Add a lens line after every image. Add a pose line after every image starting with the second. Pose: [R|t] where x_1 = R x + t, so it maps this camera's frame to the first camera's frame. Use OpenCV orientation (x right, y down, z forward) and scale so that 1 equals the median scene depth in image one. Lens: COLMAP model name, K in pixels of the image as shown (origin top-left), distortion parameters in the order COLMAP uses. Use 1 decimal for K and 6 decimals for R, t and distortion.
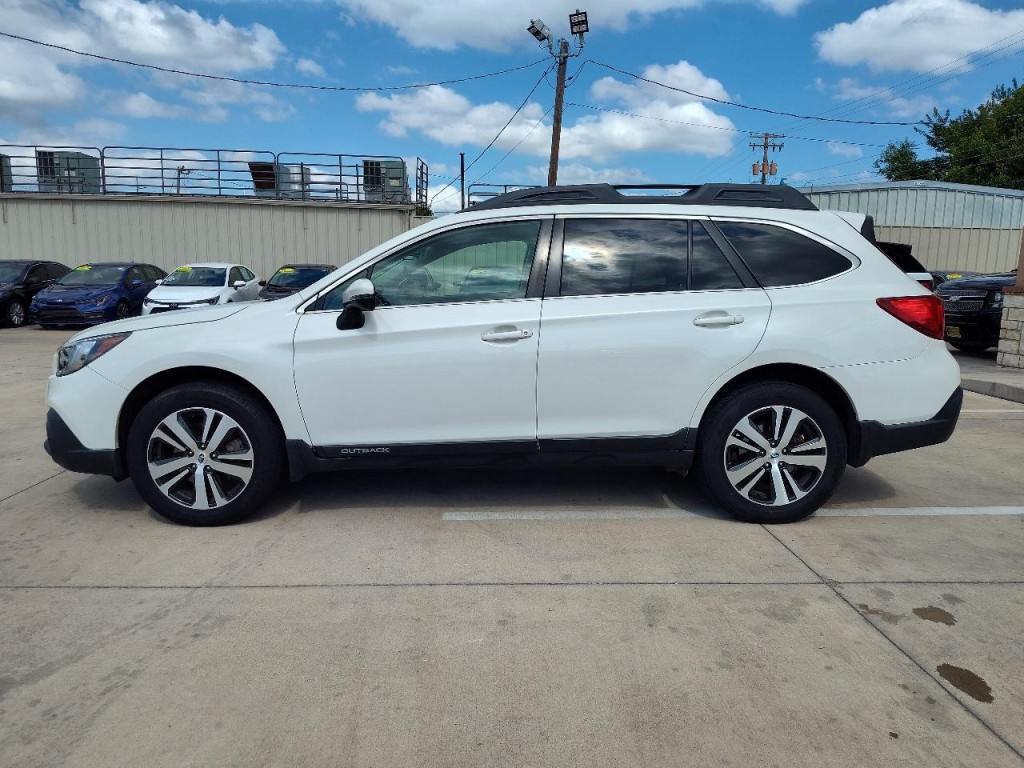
lens RADIAL K [[701.2, 0, 520.3], [0, 701.2, 374.8], [0, 0, 1]] dist [0.042971, -0.042301]
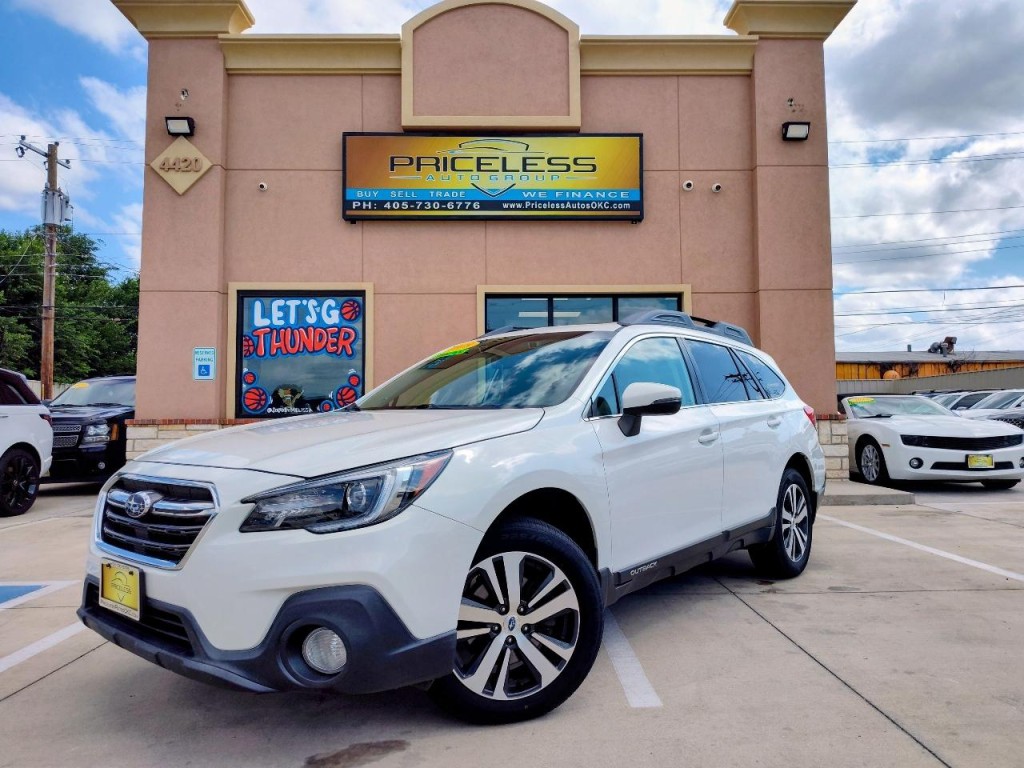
lens RADIAL K [[701.2, 0, 517.8], [0, 701.2, 376.2], [0, 0, 1]] dist [0.042971, -0.042301]
pose [[0.025944, 0.053603, 0.998225, -0.874497], [0.151740, 0.986779, -0.056932, -0.110435], [-0.988080, 0.152948, 0.017467, 1.107309]]
